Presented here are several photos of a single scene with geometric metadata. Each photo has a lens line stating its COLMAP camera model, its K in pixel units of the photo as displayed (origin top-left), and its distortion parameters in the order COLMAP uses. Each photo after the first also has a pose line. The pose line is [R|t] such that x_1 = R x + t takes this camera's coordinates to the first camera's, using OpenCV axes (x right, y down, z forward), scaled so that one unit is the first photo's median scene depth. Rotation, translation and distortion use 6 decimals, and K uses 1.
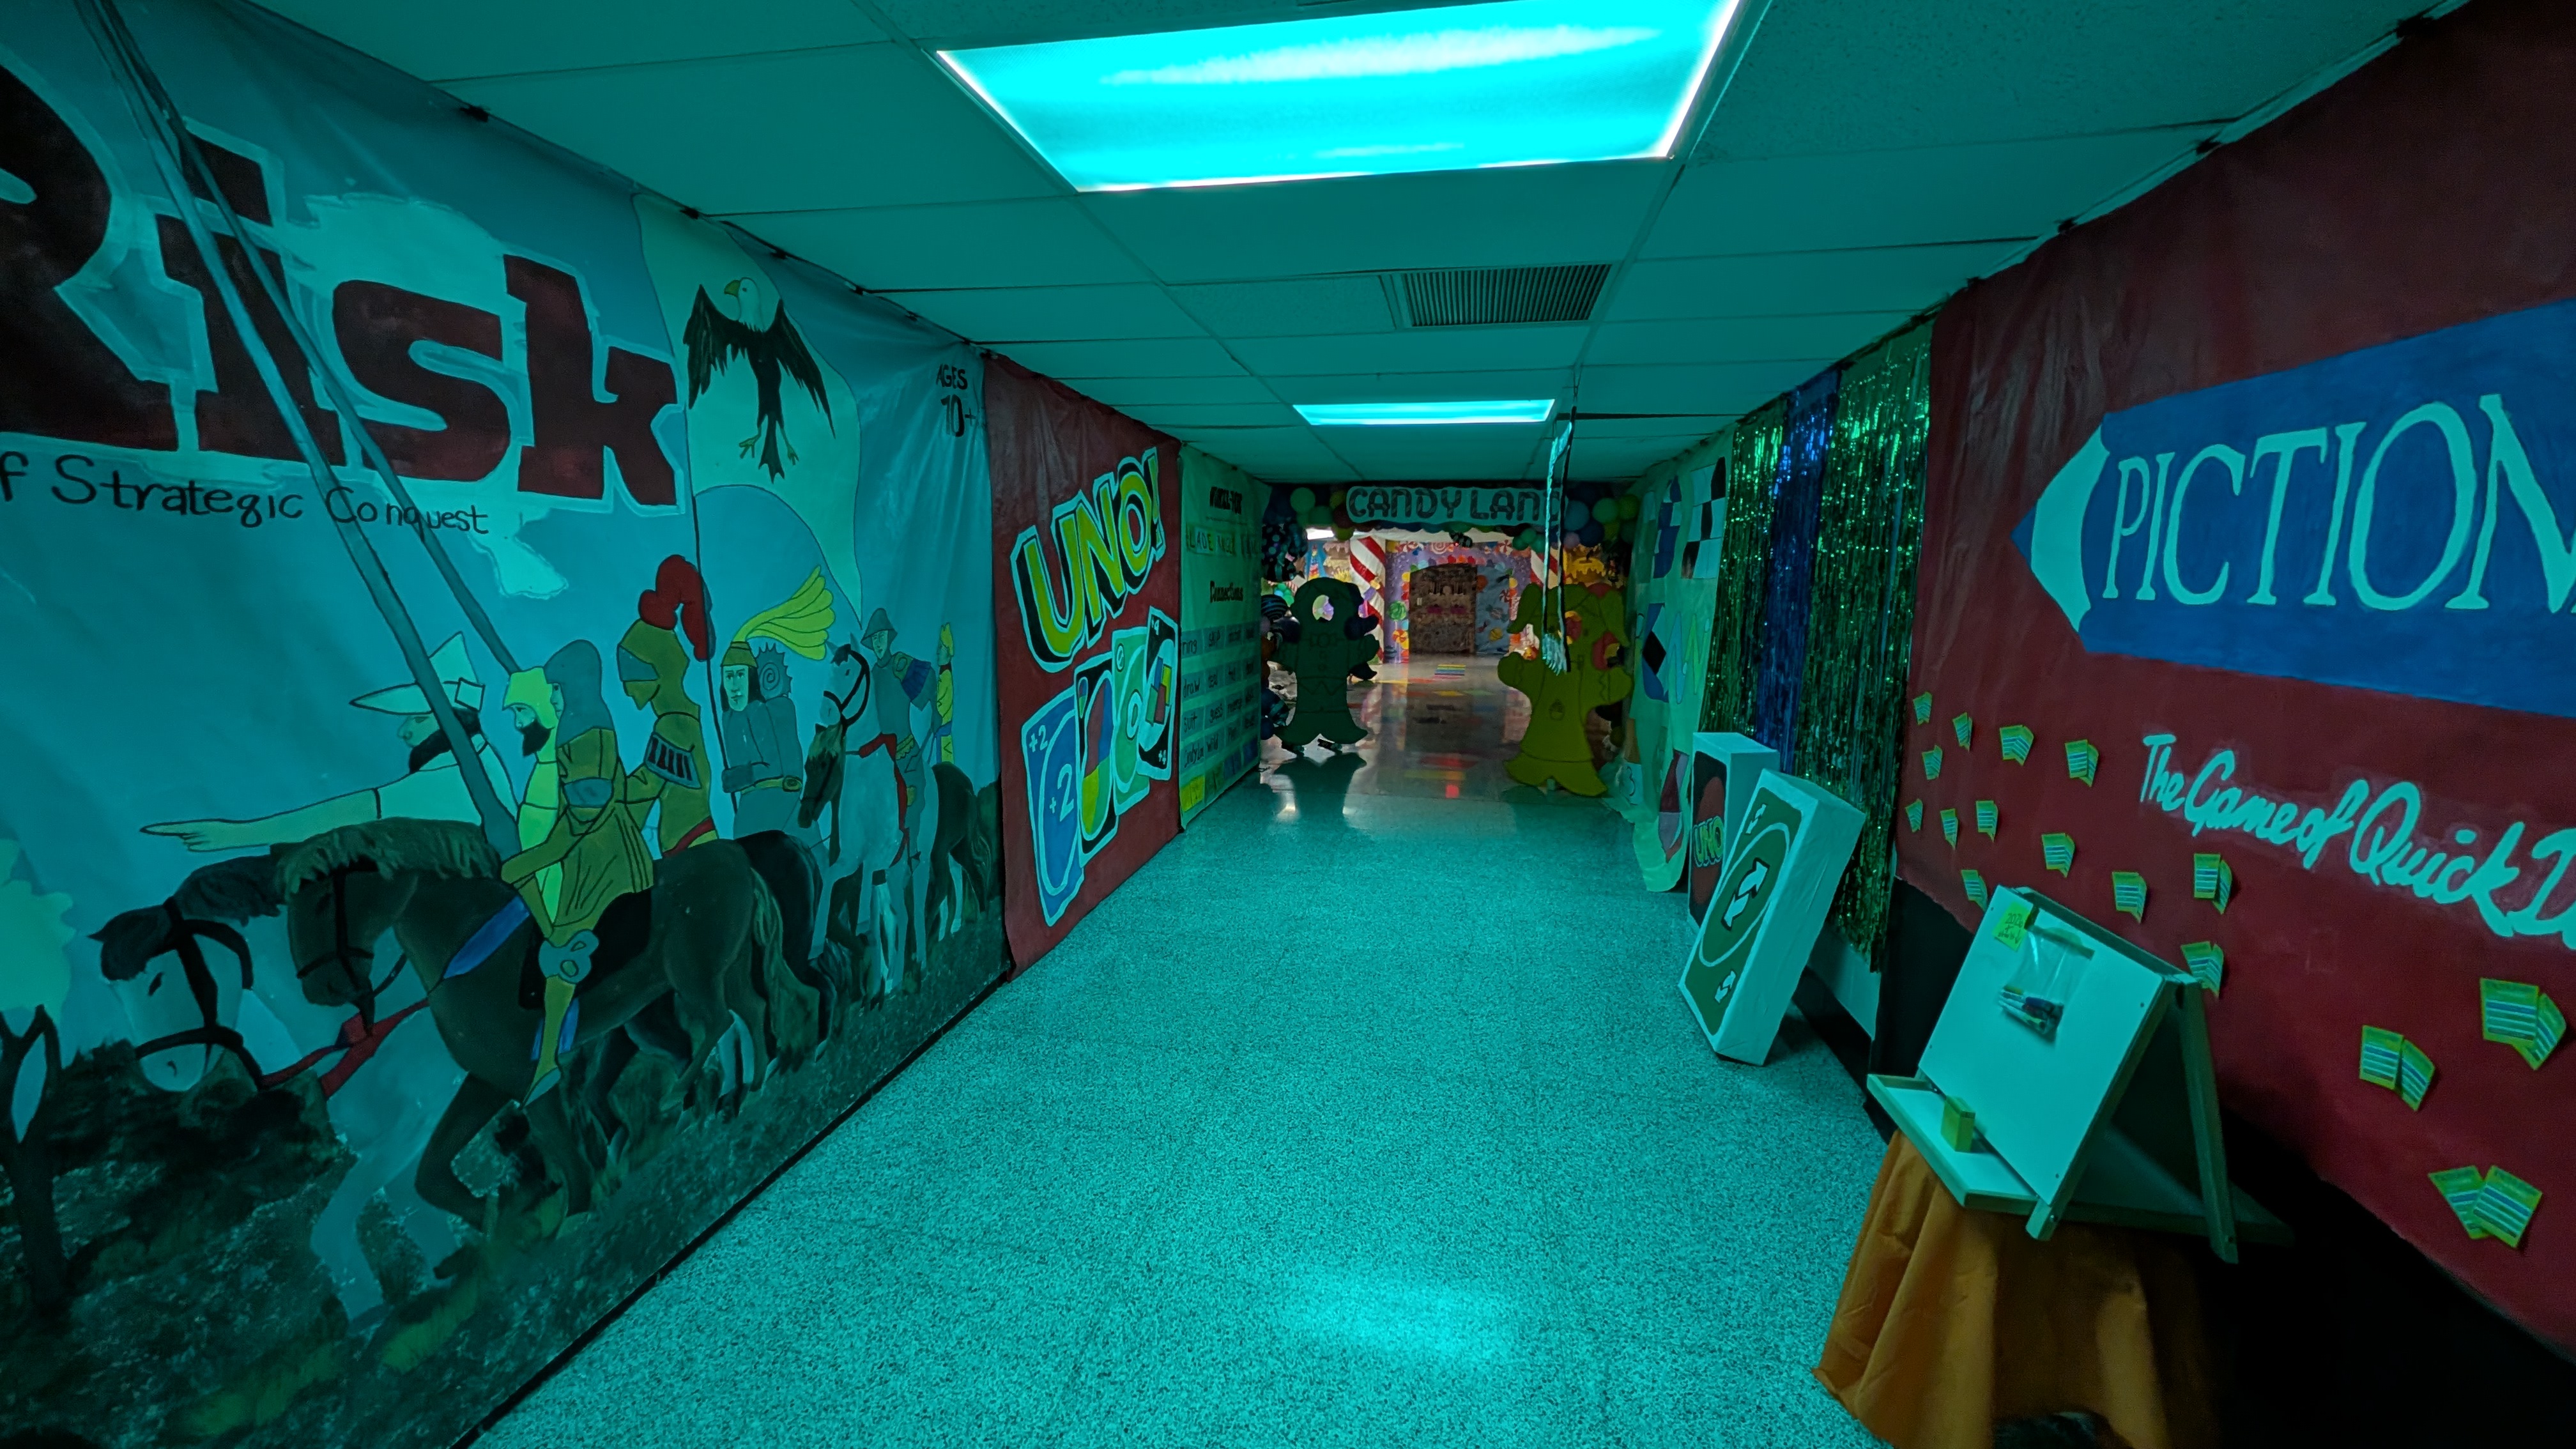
lens RADIAL K [[973.9, 0, 1288.4], [0, 973.9, 732.2], [0, 0, 1]] dist [0.002015, -0.000178]
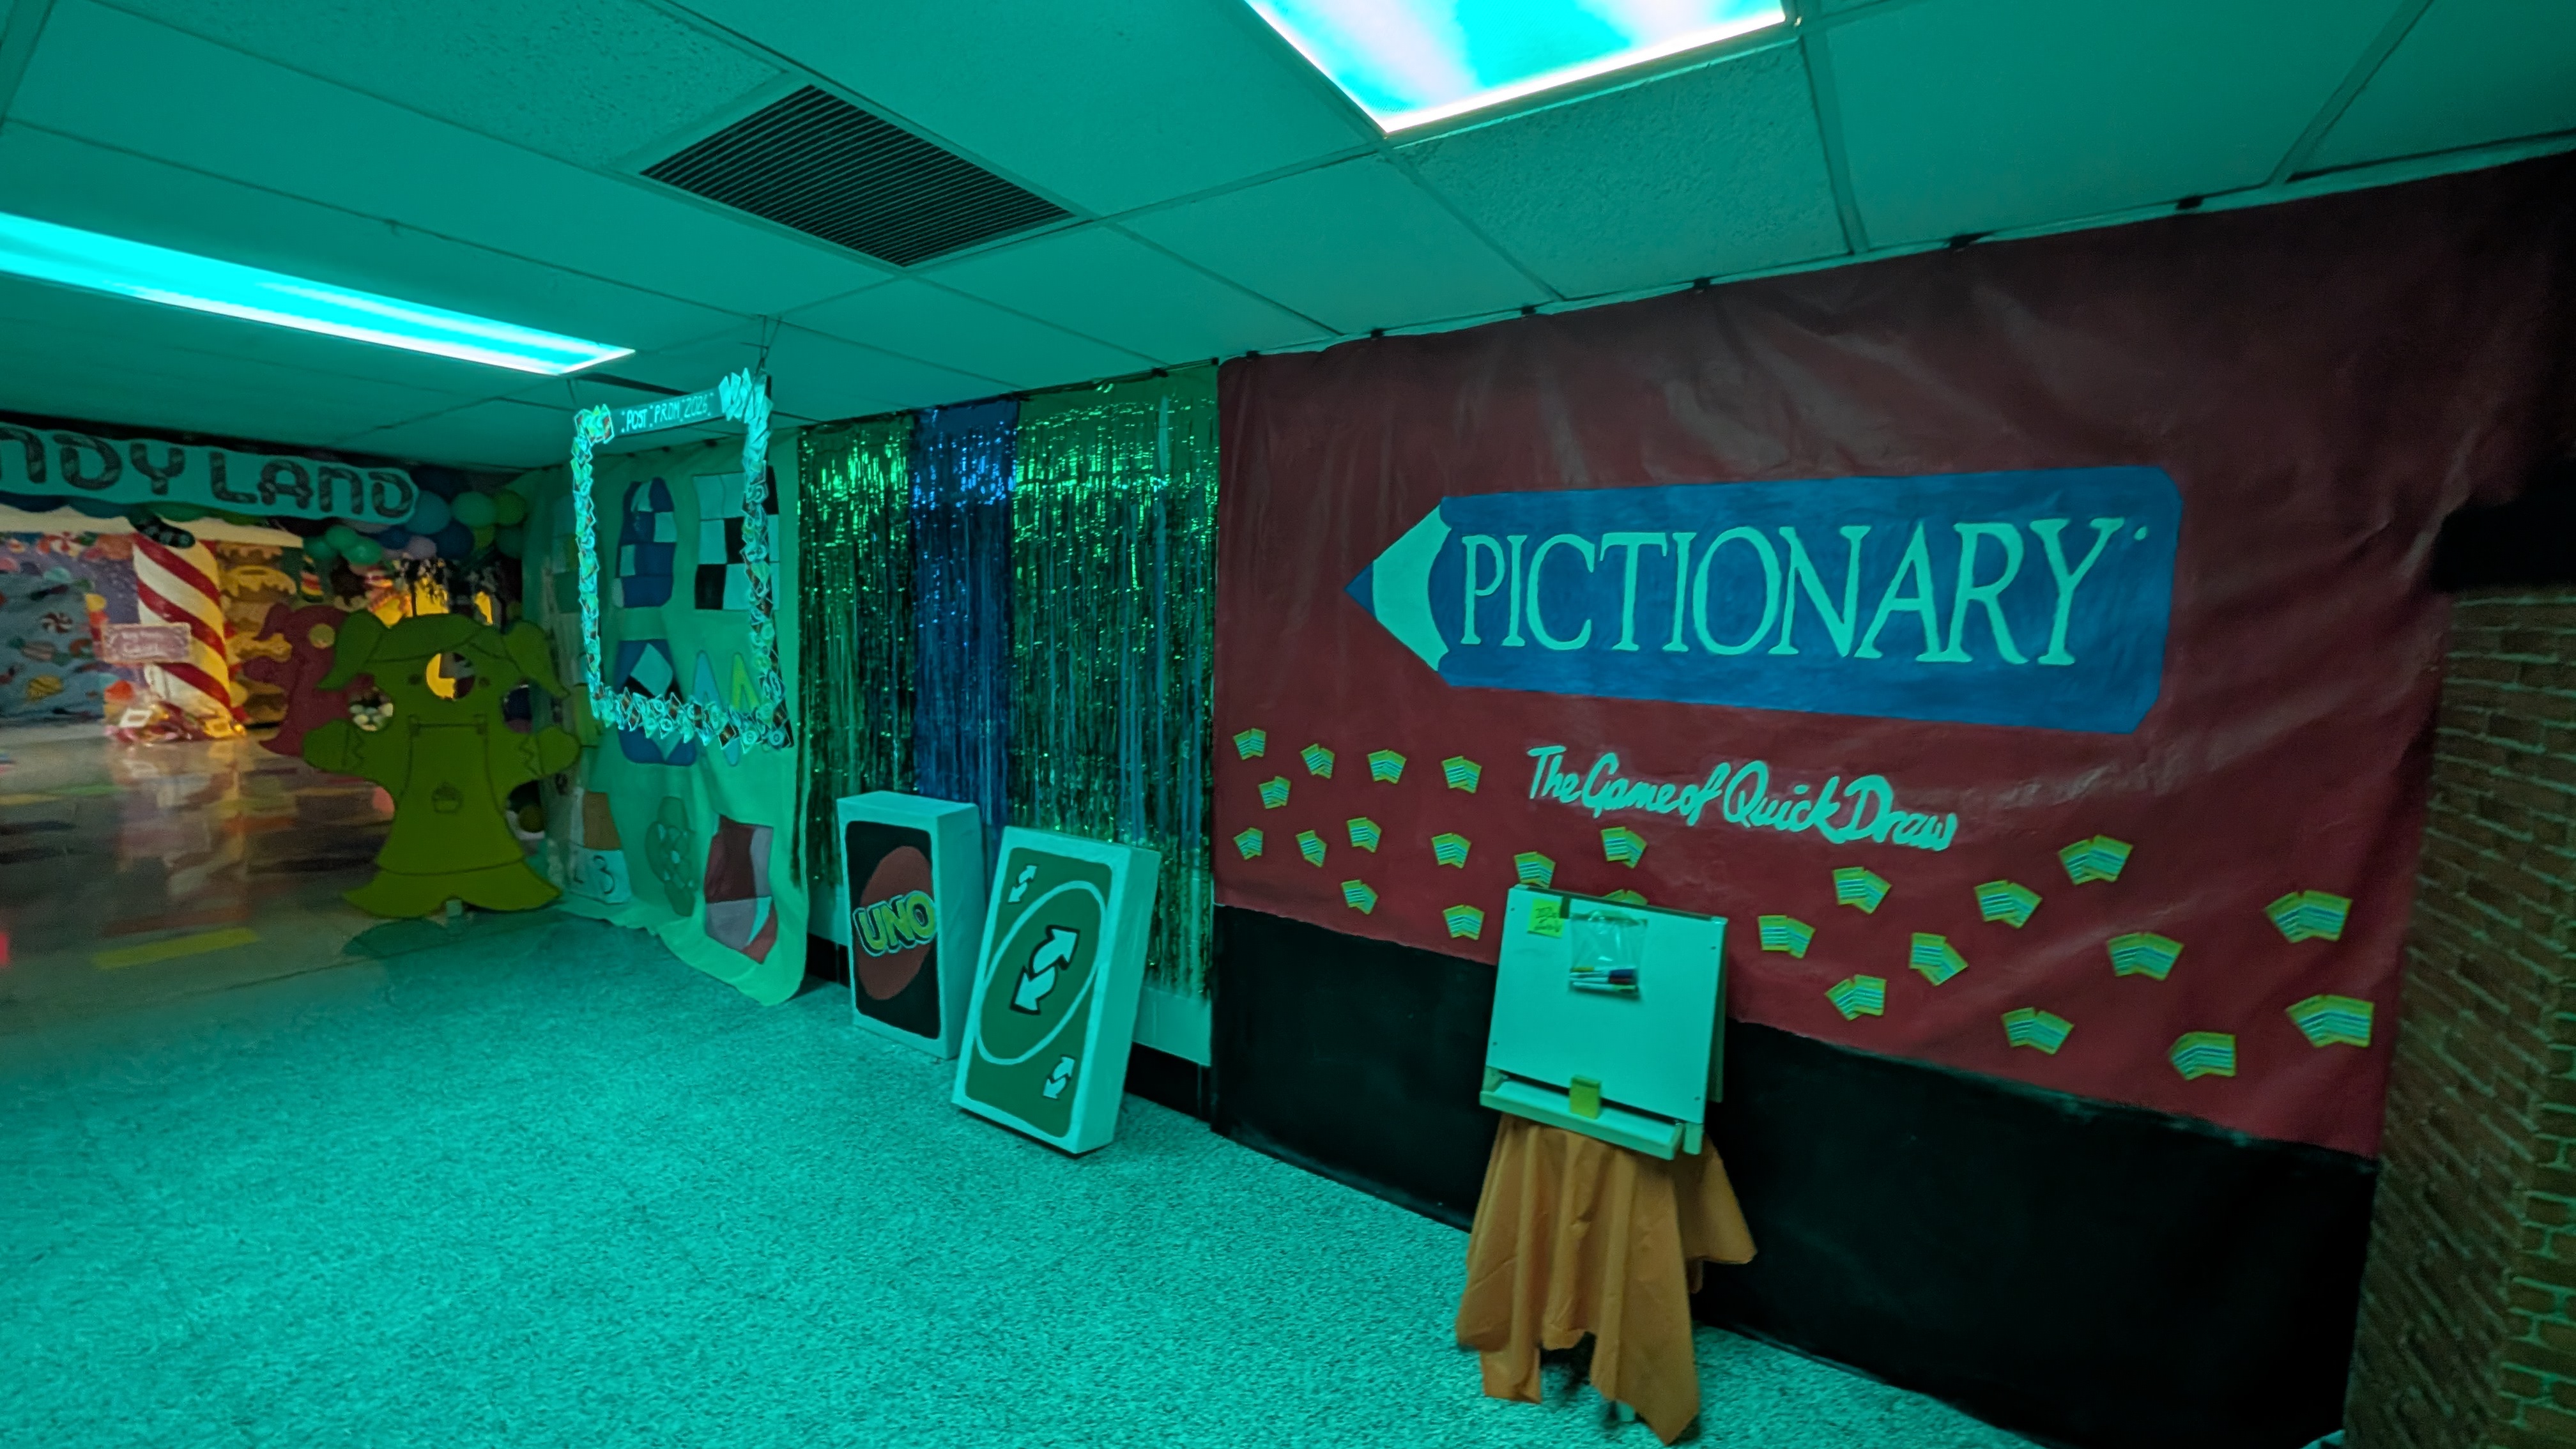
lens RADIAL K [[973.9, 0, 1289.6], [0, 973.9, 728.6], [0, 0, 1]] dist [0.002015, -0.000178]
pose [[0.389181, -0.105789, 0.915067, -0.476610], [0.128799, 0.989875, 0.059659, -0.152447], [-0.912113, 0.094641, 0.398865, 0.817886]]
